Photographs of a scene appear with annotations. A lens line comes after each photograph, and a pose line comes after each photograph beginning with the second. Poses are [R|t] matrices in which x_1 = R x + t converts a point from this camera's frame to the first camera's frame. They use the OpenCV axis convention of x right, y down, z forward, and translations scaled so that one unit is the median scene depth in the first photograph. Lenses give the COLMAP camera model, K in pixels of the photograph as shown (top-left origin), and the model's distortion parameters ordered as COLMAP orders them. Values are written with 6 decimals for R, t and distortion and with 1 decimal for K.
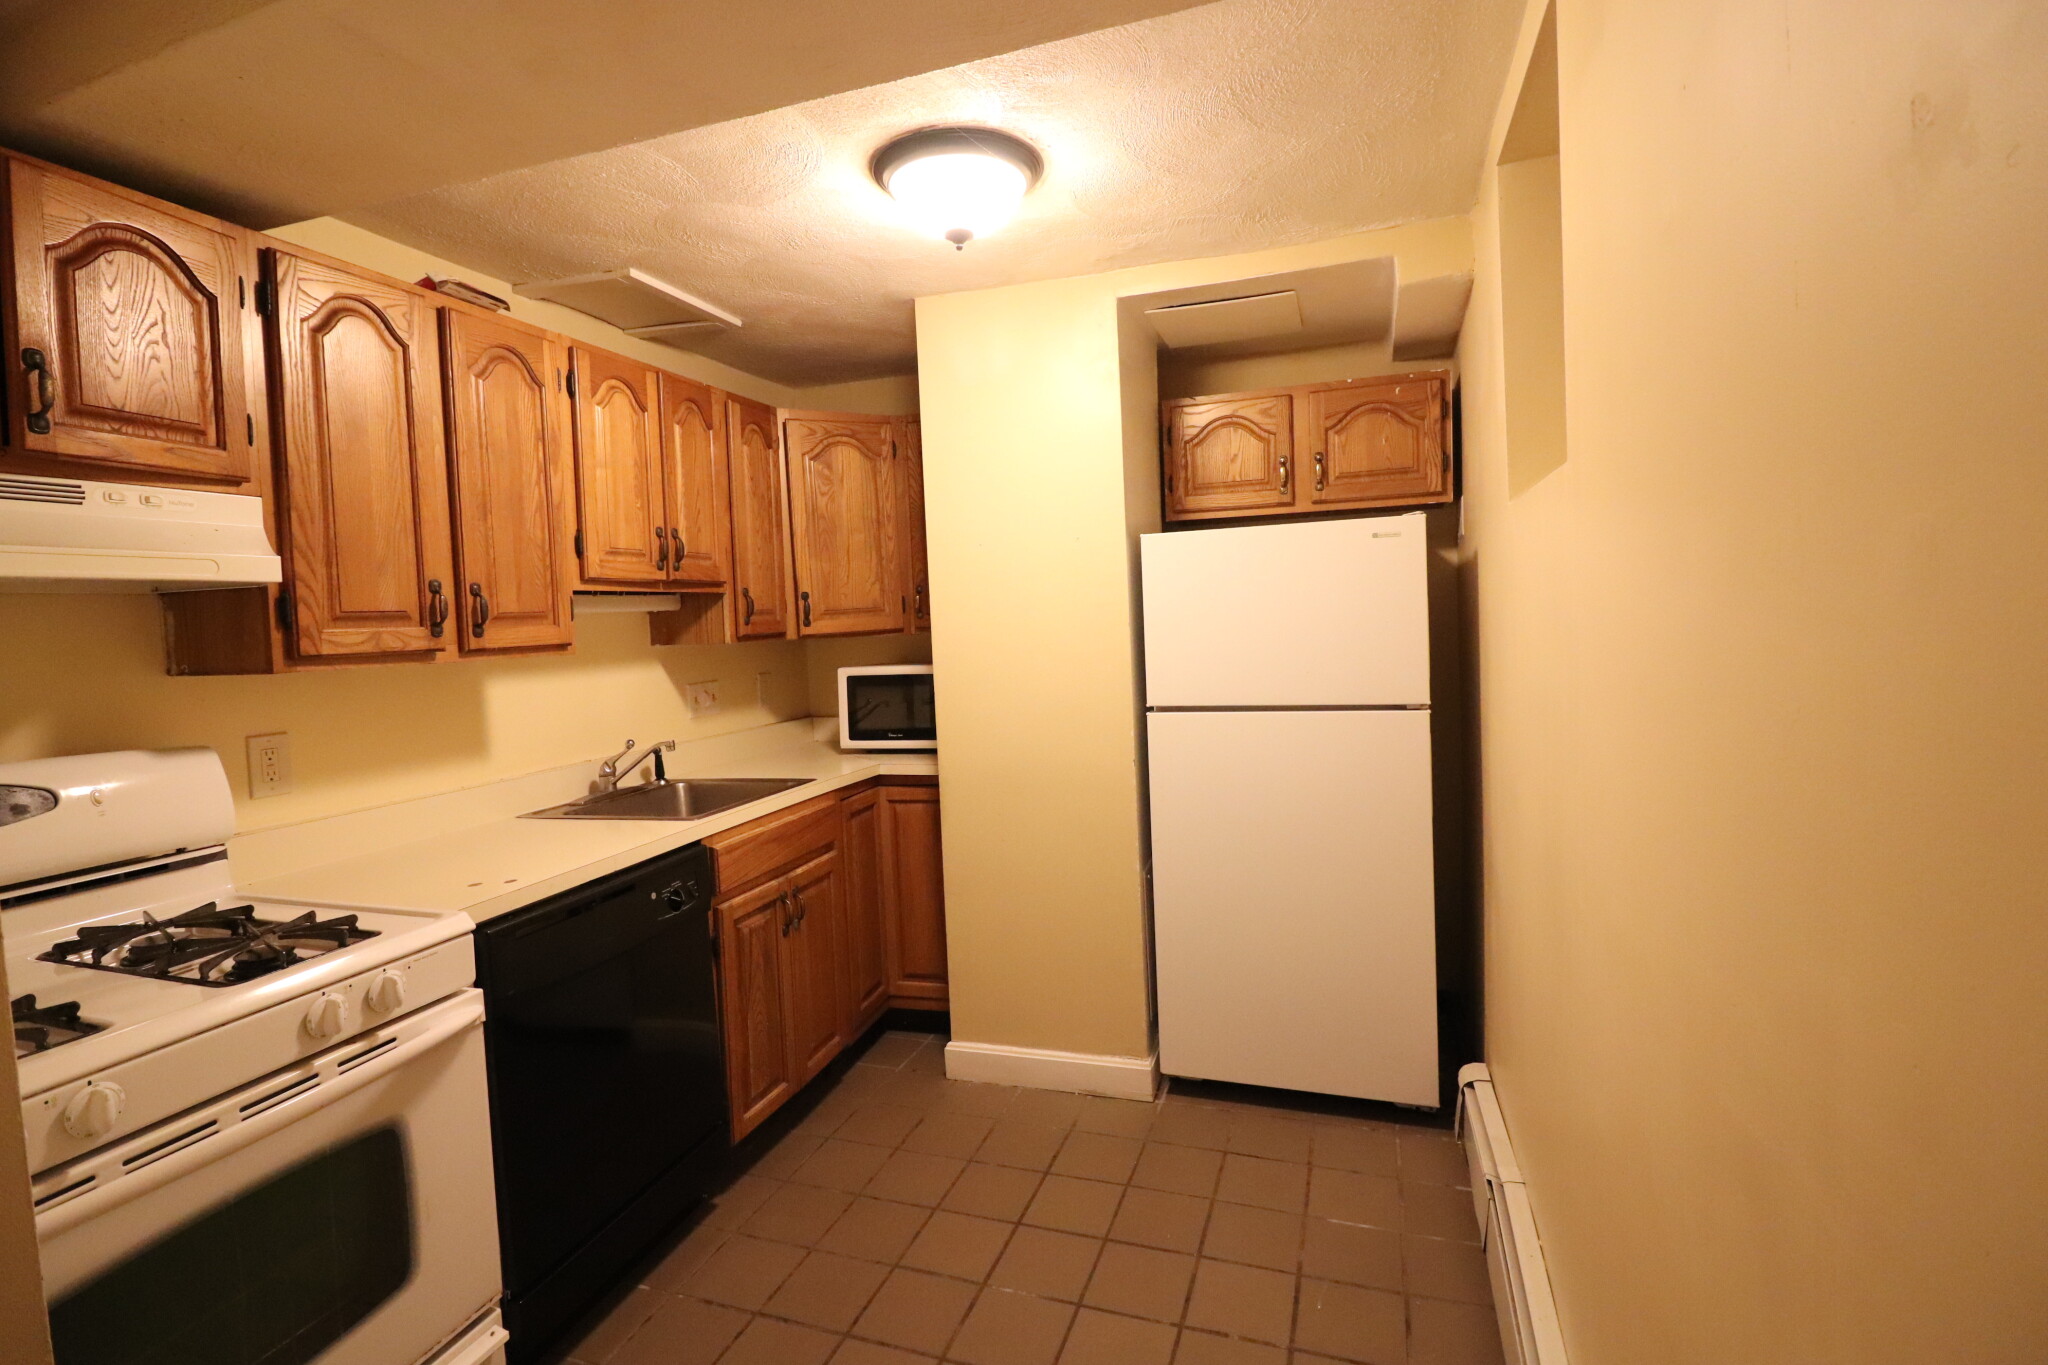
lens RADIAL K [[942.0, 0, 1024.0], [0, 942.0, 682.5], [0, 0, 1]] dist [0.000336, -0.000232]
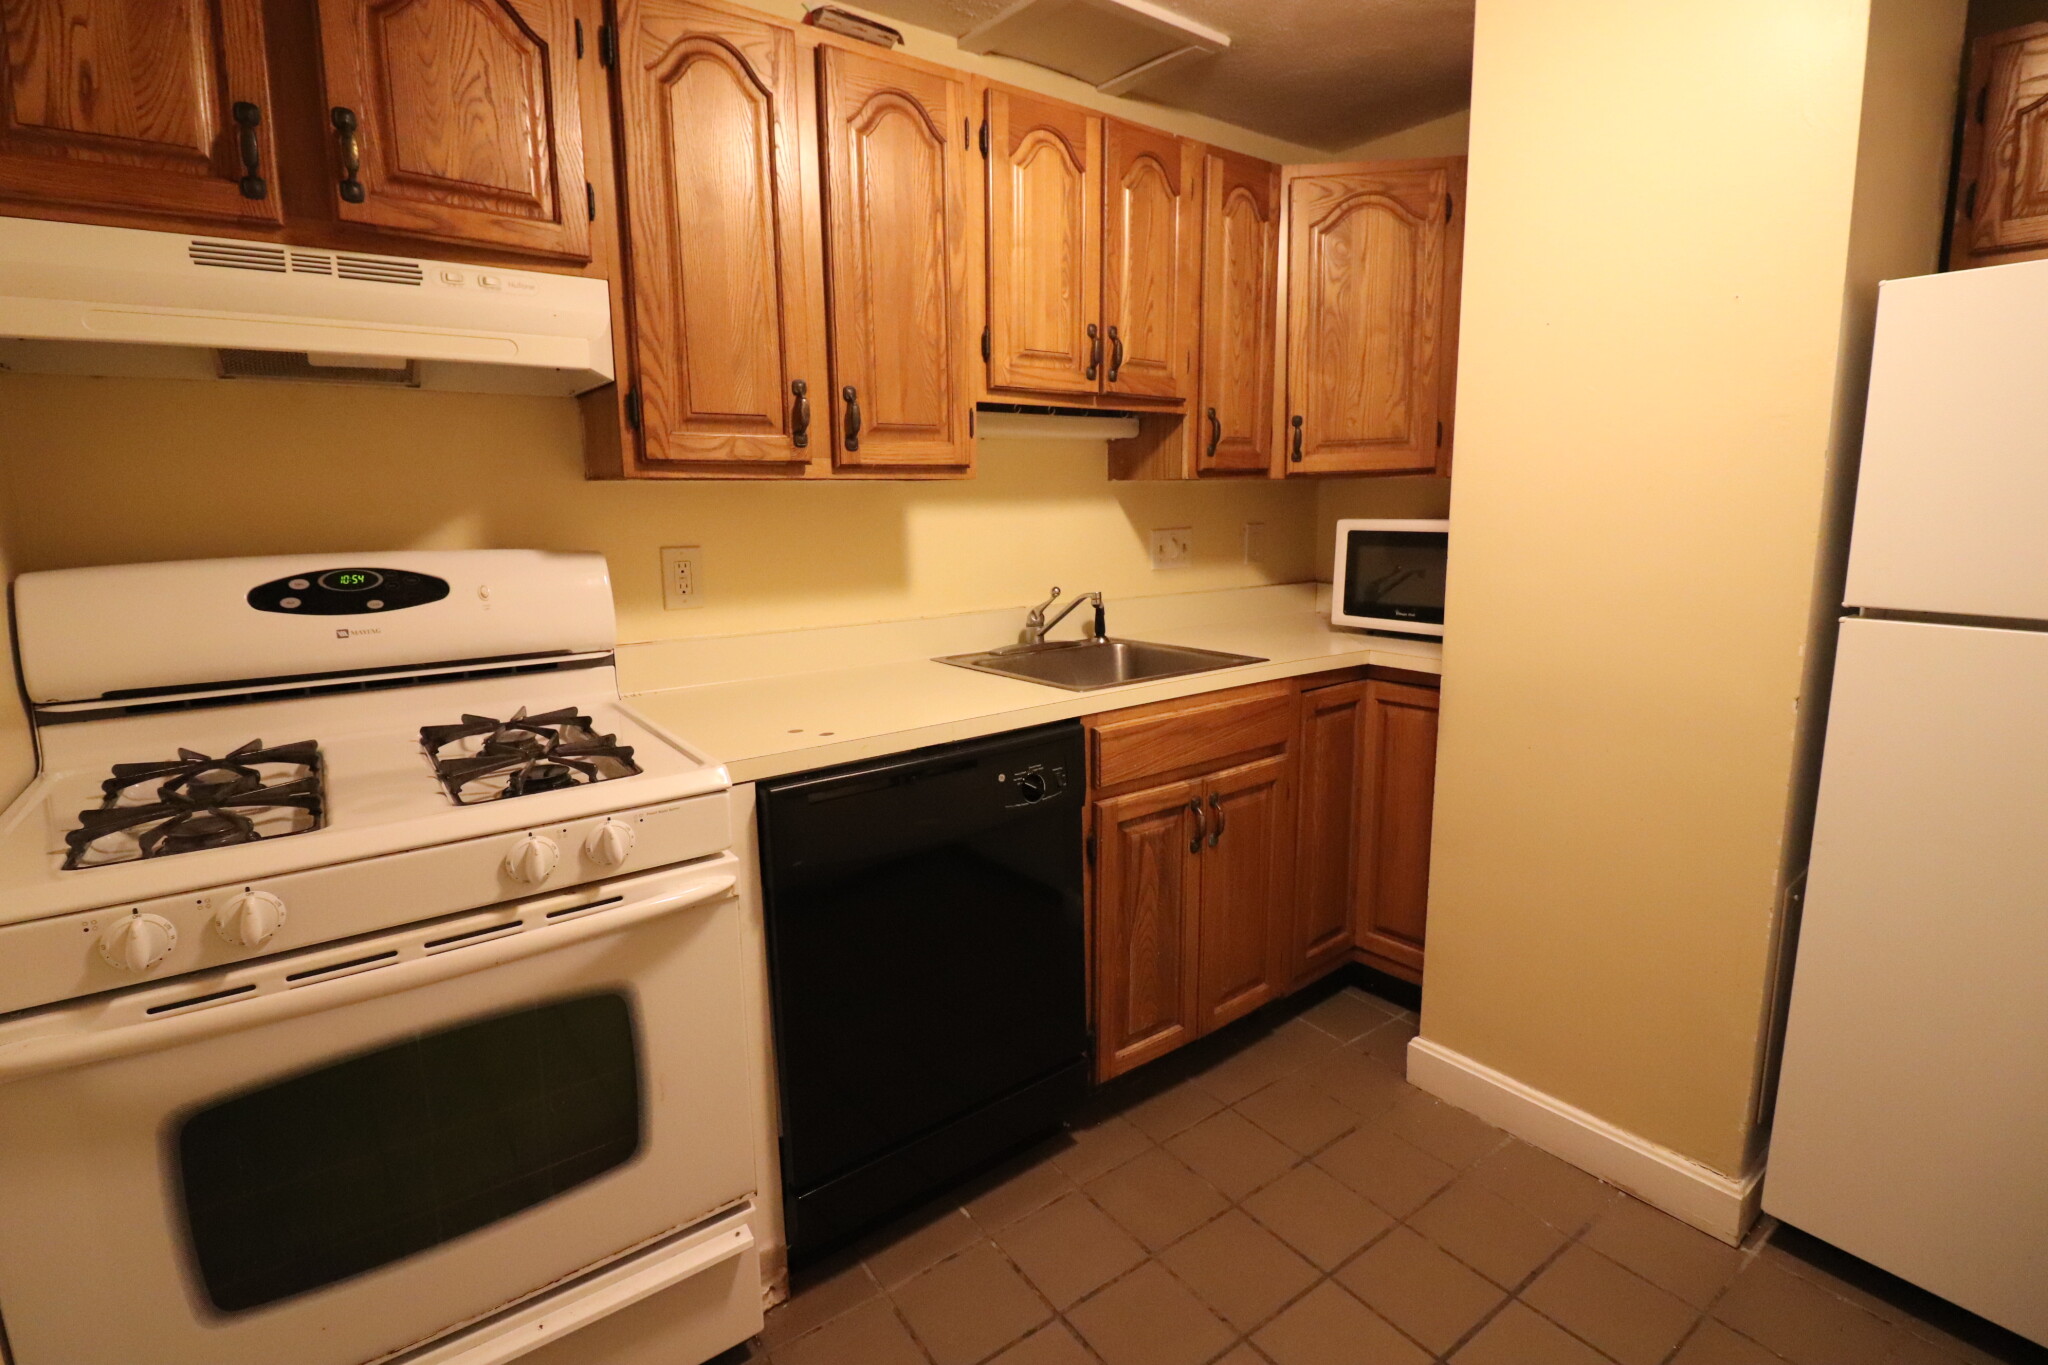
lens RADIAL K [[948.5, 0, 1025.5], [0, 948.5, 663.1], [0, 0, 1]] dist [-0.000465, -0.010226]
pose [[0.819807, 0.128509, -0.558034, 0.057293], [-0.060701, 0.988505, 0.138466, 0.012751], [0.569414, -0.079642, 0.818184, 0.306540]]
